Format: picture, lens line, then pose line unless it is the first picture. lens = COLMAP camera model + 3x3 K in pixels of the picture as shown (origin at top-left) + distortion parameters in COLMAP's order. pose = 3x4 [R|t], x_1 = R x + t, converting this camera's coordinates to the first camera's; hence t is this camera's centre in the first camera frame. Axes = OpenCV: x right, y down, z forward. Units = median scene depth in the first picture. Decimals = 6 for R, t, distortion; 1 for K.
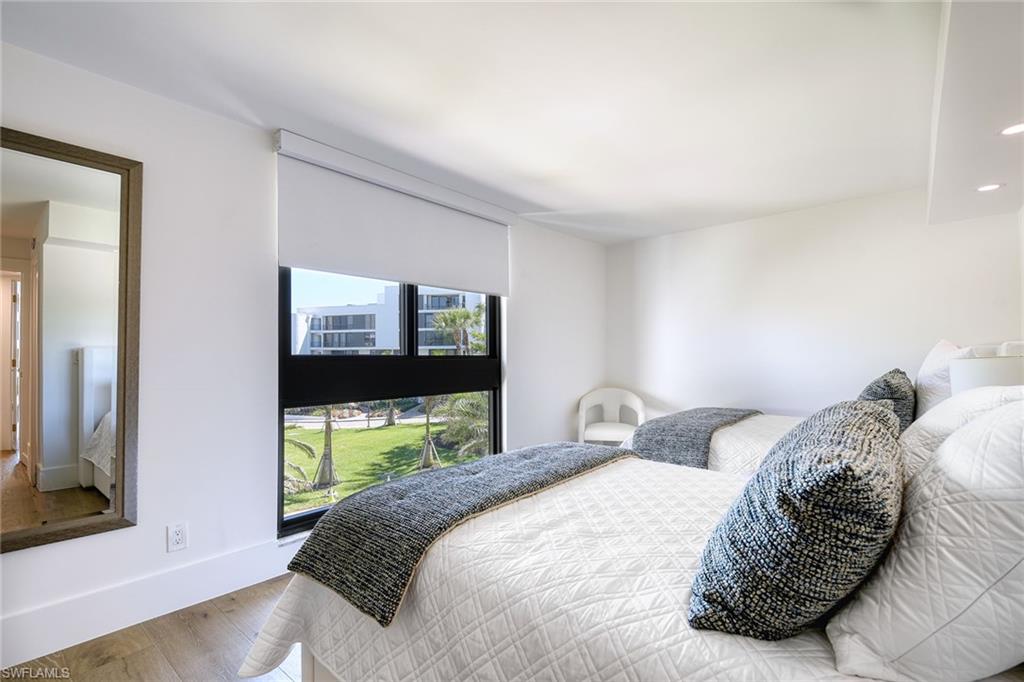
lens RADIAL K [[456.9, 0, 513.4], [0, 456.9, 345.7], [0, 0, 1]] dist [0.016941, -0.001625]
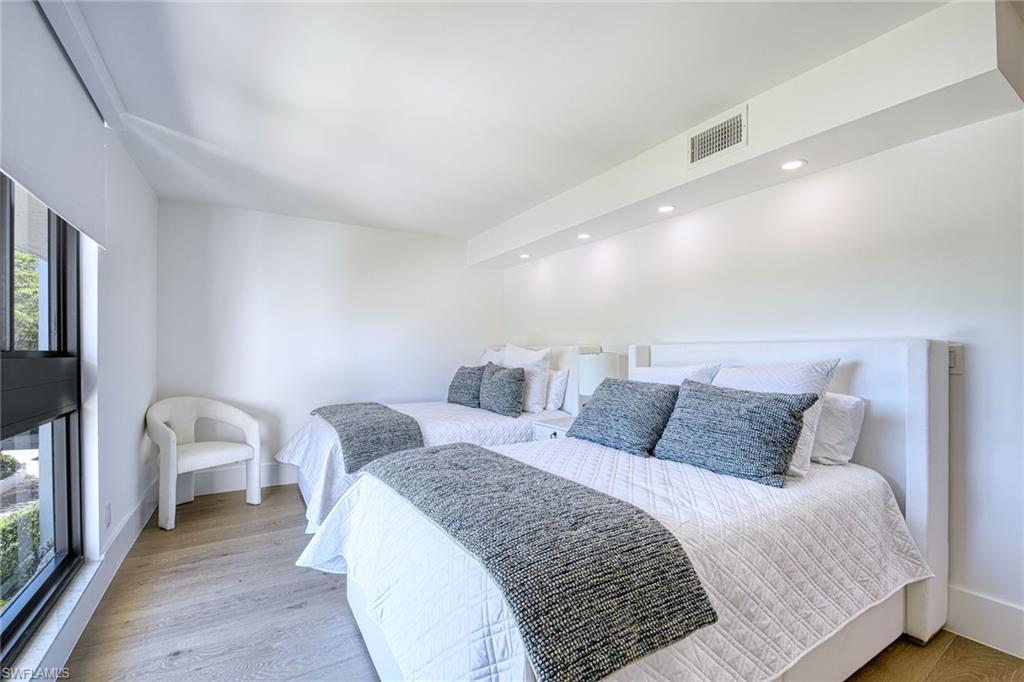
lens RADIAL K [[456.9, 0, 514.6], [0, 456.9, 348.9], [0, 0, 1]] dist [0.016941, -0.001625]
pose [[0.291293, 0.009469, 0.956587, -0.567992], [-0.020447, 0.999784, -0.003671, 0.012014], [-0.956415, -0.018490, 0.291424, 0.470702]]
